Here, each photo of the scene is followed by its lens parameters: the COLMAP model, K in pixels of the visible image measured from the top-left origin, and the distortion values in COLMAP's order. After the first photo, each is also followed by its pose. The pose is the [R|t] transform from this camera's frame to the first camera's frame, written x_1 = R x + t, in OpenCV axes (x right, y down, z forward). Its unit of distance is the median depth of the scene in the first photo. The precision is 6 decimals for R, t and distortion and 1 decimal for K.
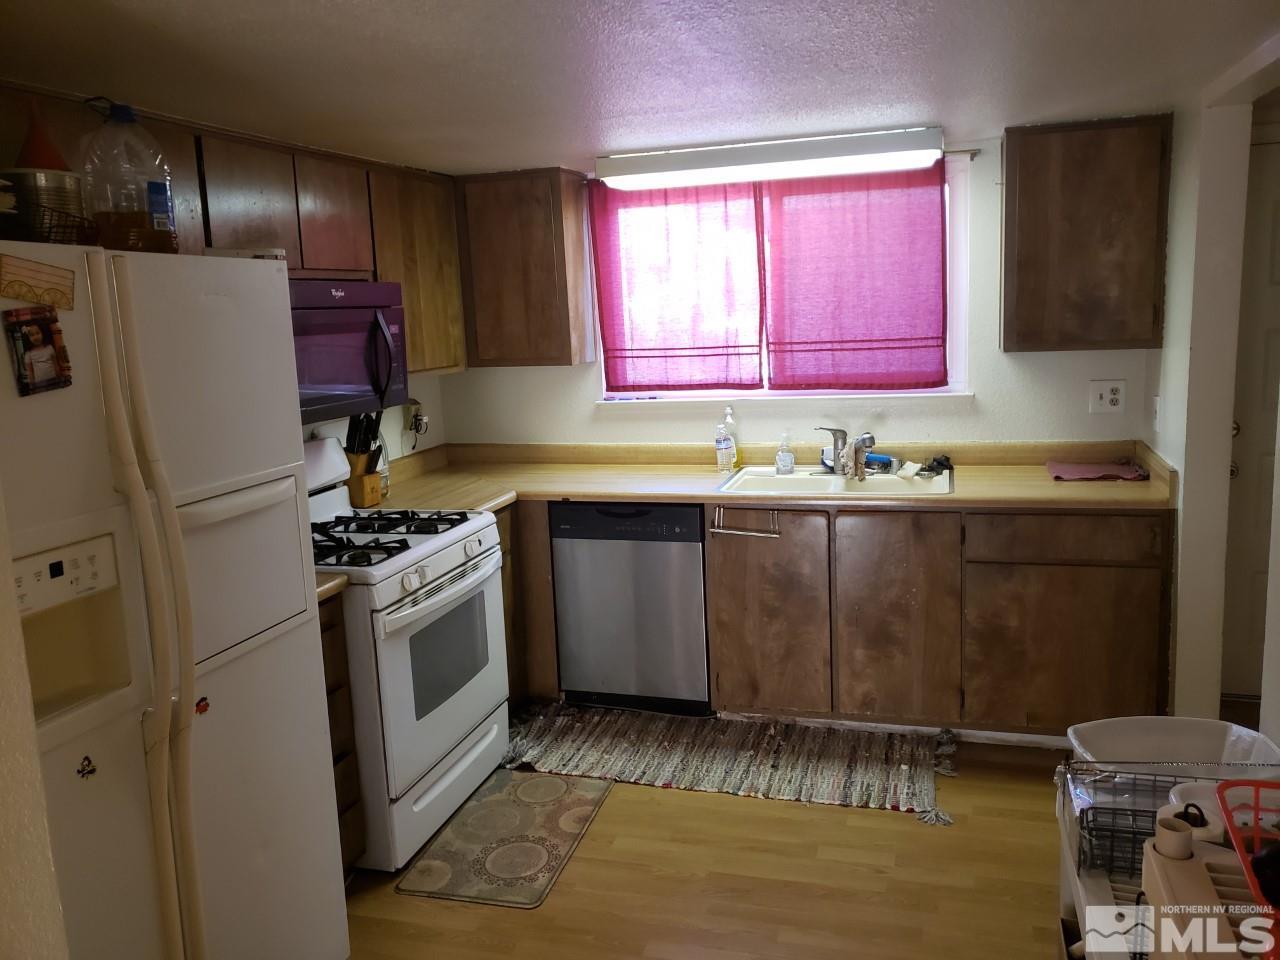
lens RADIAL K [[983.3, 0, 690.5], [0, 983.3, 465.1], [0, 0, 1]] dist [0.001575, -0.006153]
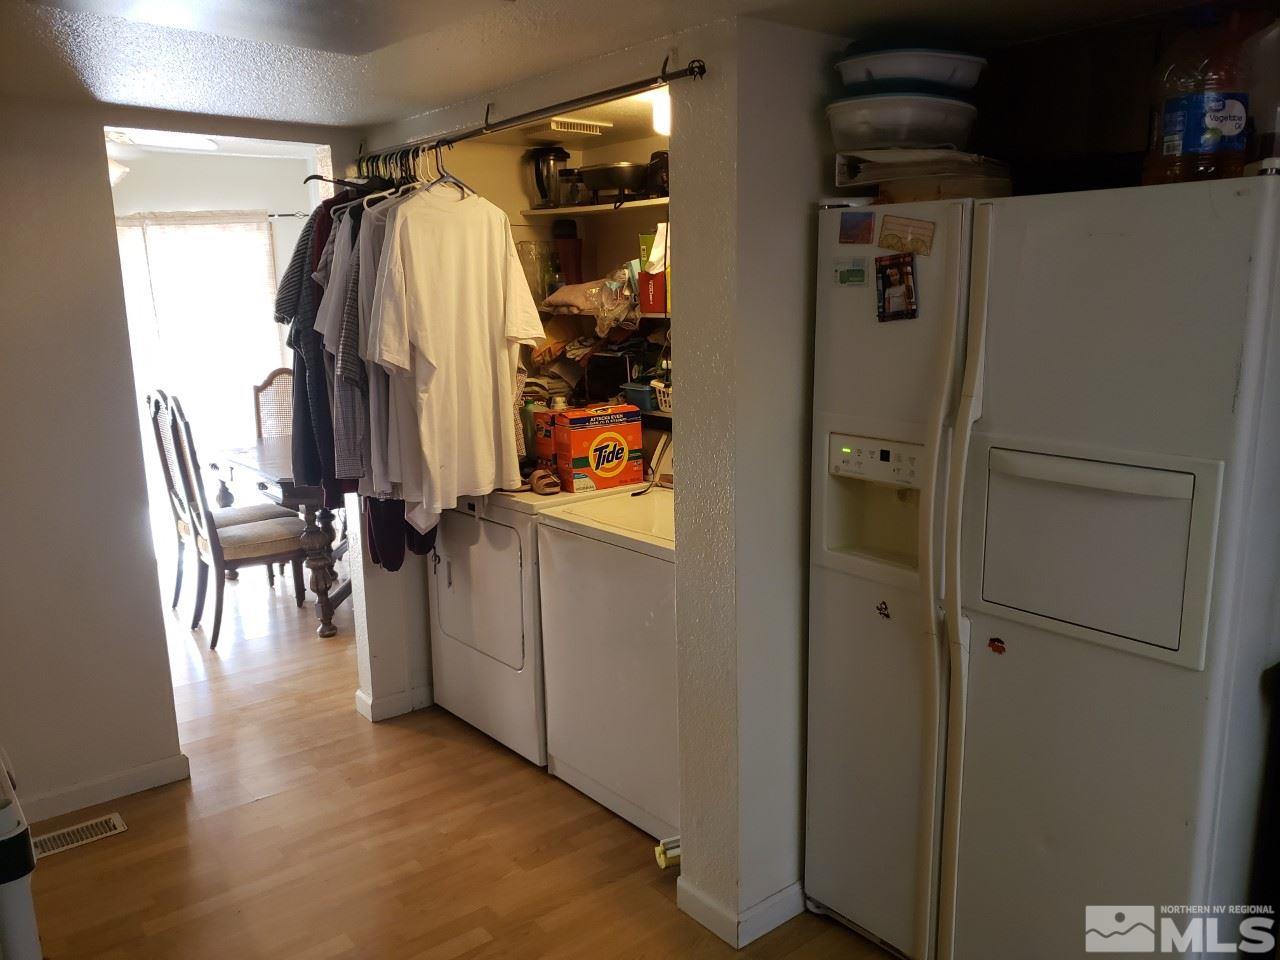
lens RADIAL K [[983.3, 0, 640.6], [0, 983.3, 489.4], [0, 0, 1]] dist [0.001575, -0.006153]
pose [[-0.604801, 0.194361, -0.772295, 0.292577], [-0.094607, 0.945359, 0.312004, -0.115977], [0.790737, 0.261765, -0.553366, 0.738861]]
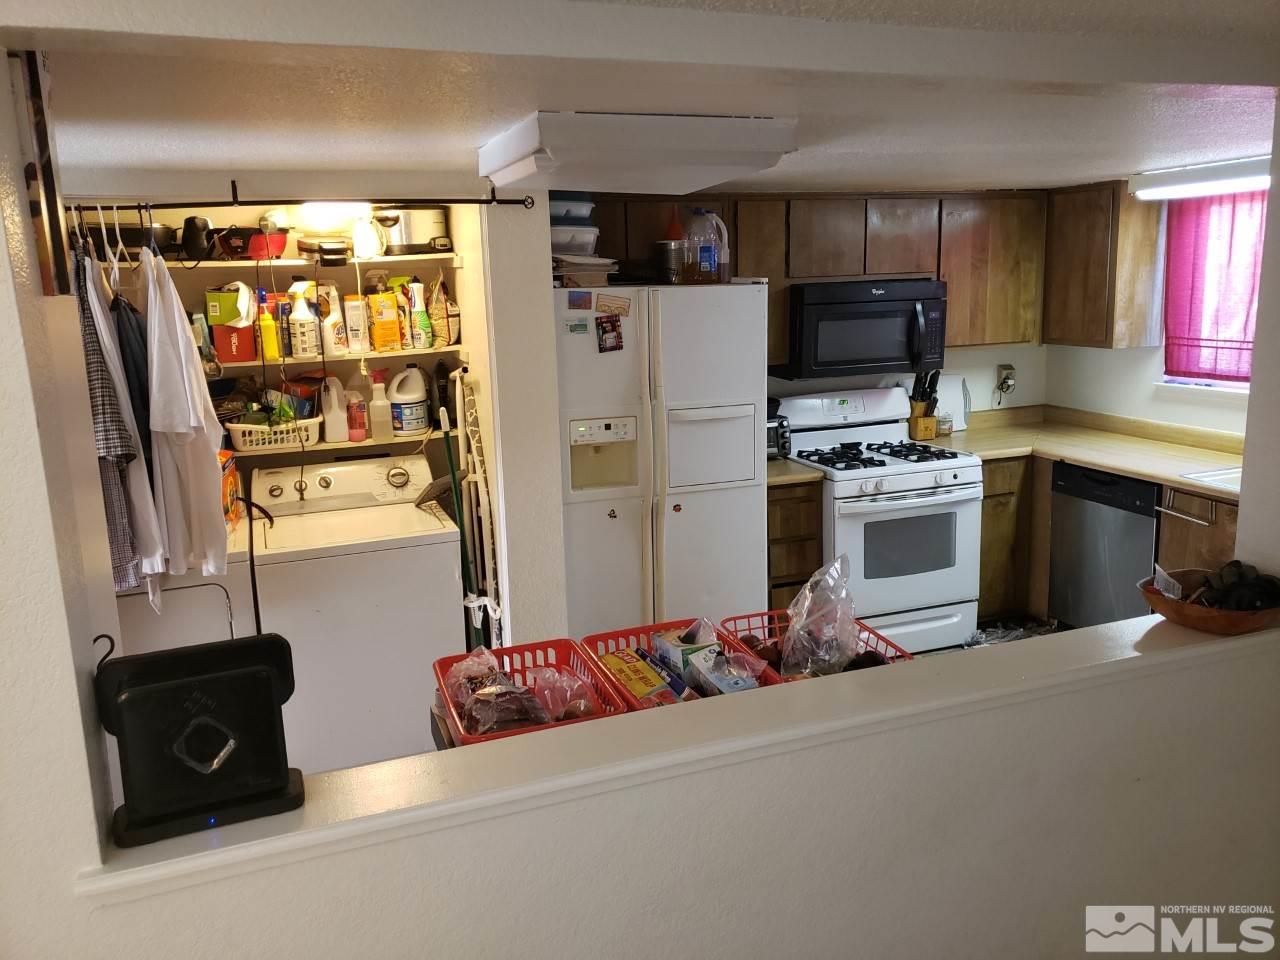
lens RADIAL K [[983.3, 0, 645.5], [0, 983.3, 472.5], [0, 0, 1]] dist [0.001575, -0.006153]
pose [[0.567072, 0.182683, -0.803154, 0.656889], [-0.126068, 0.982855, 0.134546, -0.057115], [0.813963, 0.024955, 0.580380, -0.145398]]
